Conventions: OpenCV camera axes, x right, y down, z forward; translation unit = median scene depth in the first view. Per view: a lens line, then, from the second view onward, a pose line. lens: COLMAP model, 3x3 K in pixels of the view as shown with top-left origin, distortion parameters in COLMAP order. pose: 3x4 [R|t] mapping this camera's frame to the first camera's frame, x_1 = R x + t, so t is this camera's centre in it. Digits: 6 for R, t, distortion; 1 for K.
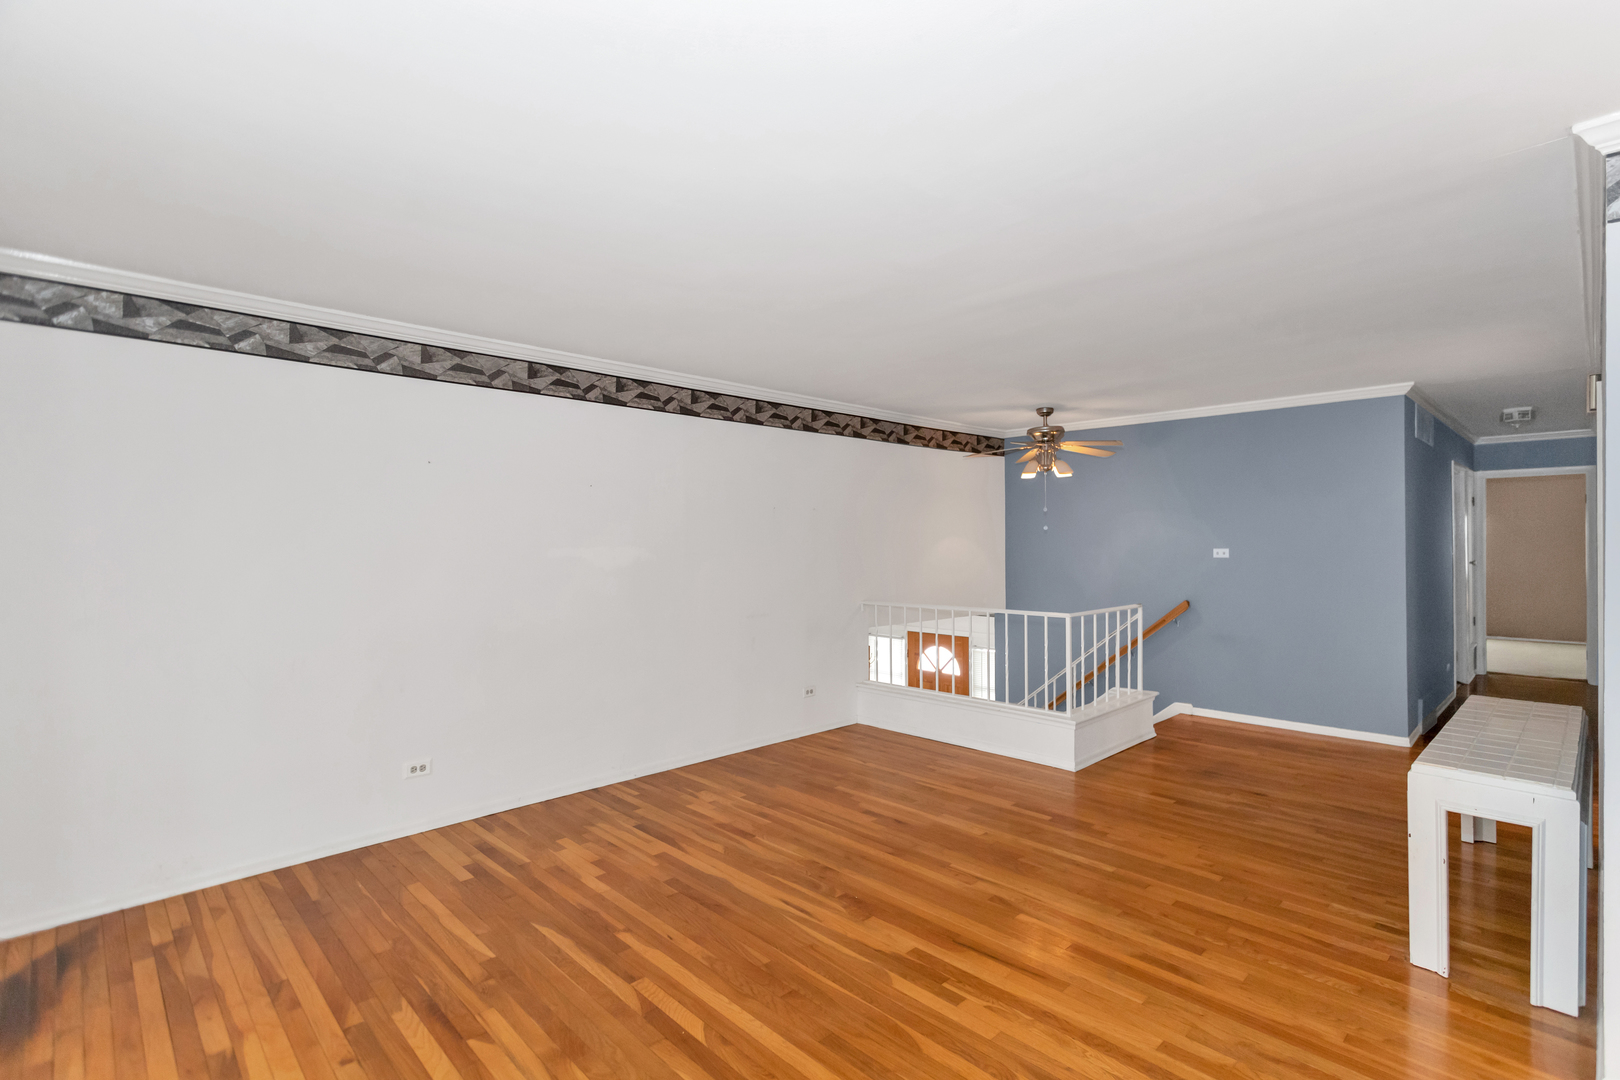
lens RADIAL K [[770.5, 0, 845.9], [0, 770.5, 536.2], [0, 0, 1]] dist [0.000321, 0.001464]
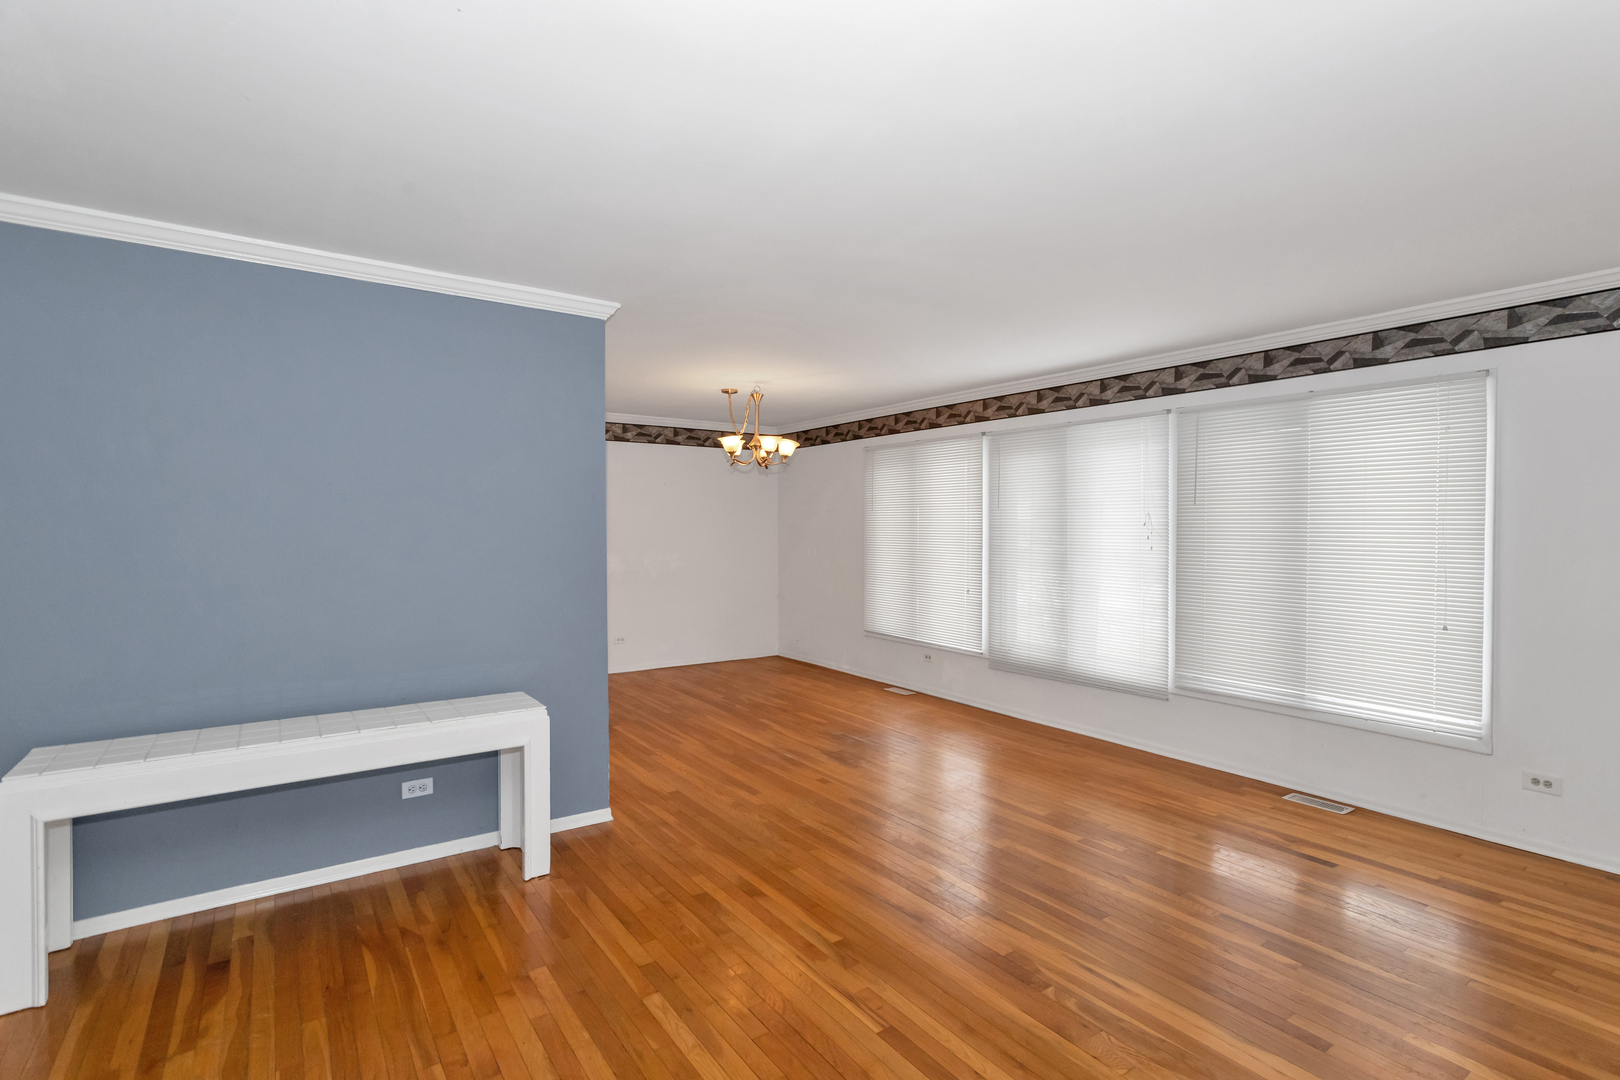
lens RADIAL K [[811.6, 0, 855.5], [0, 811.6, 539.4], [0, 0, 1]] dist [0.001194, 0.000187]
pose [[-0.990176, 0.002699, 0.139803, 0.054179], [0.003928, 0.999956, 0.008515, 0.013869], [-0.139774, 0.008980, -0.990143, 1.474781]]
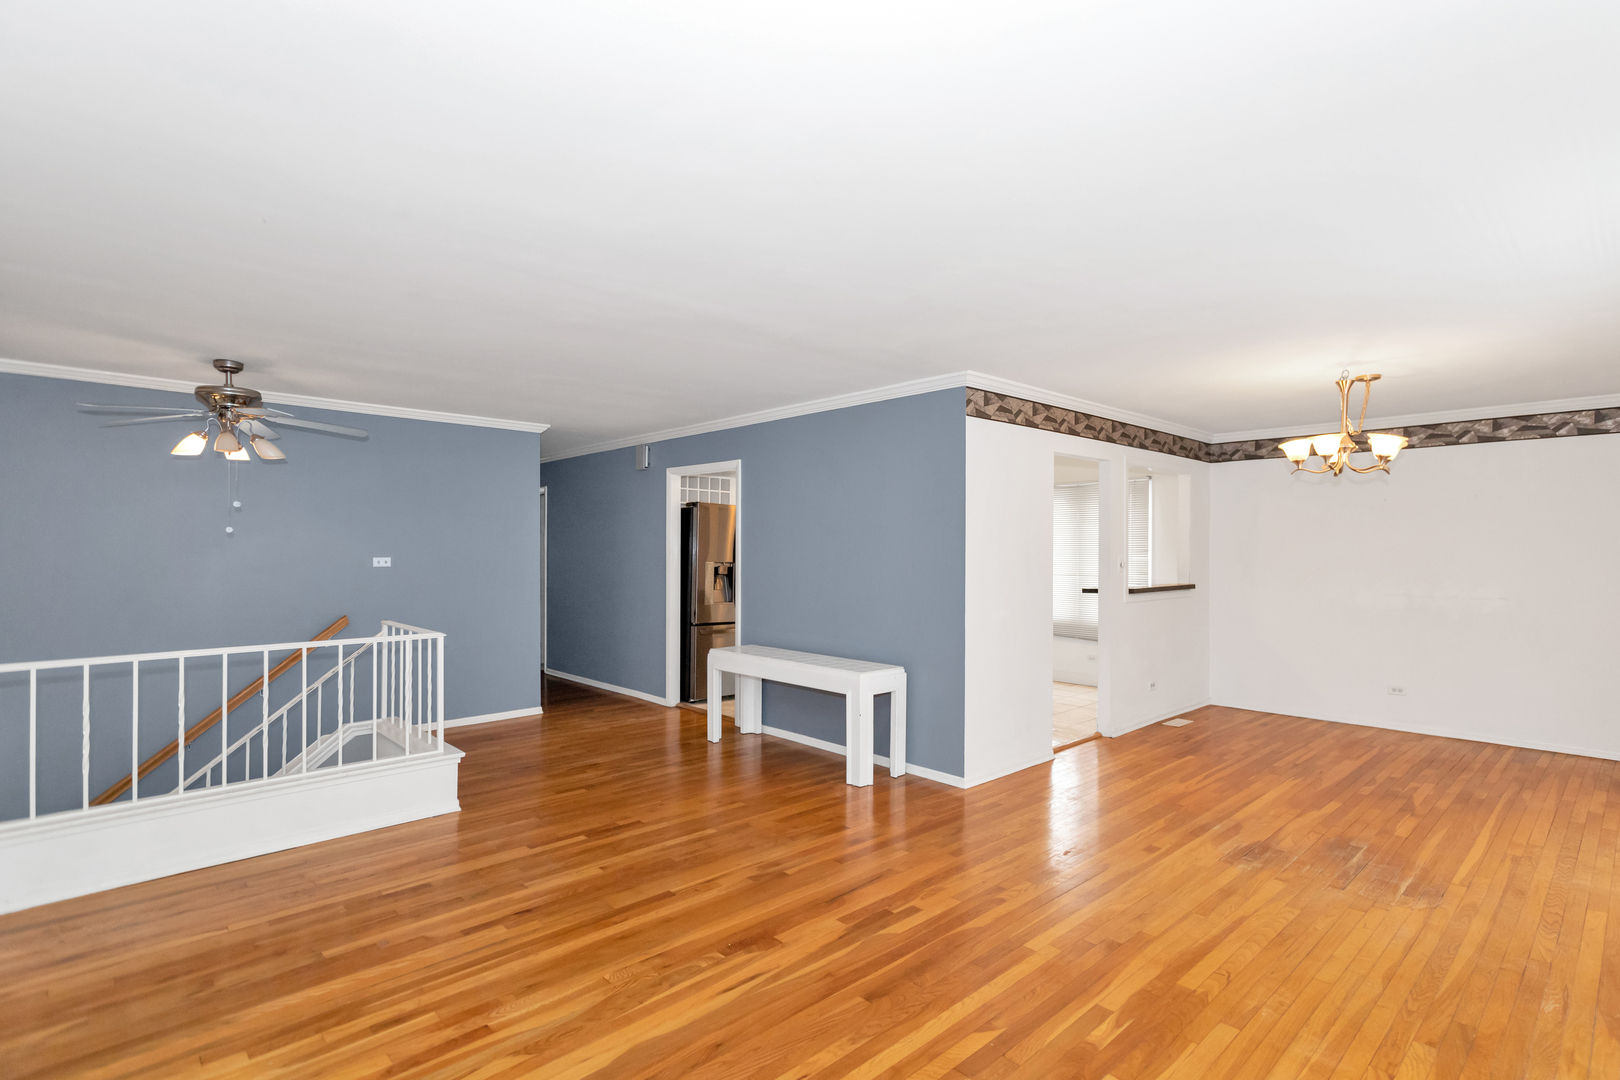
lens RADIAL K [[778.2, 0, 806.1], [0, 778.2, 551.6], [0, 0, 1]] dist [0.017935, -0.009199]
pose [[0.037539, 0.000707, 0.999295, -0.722613], [-0.008445, 0.999964, -0.000390, 0.008378], [-0.999259, -0.008424, 0.037544, 0.712196]]
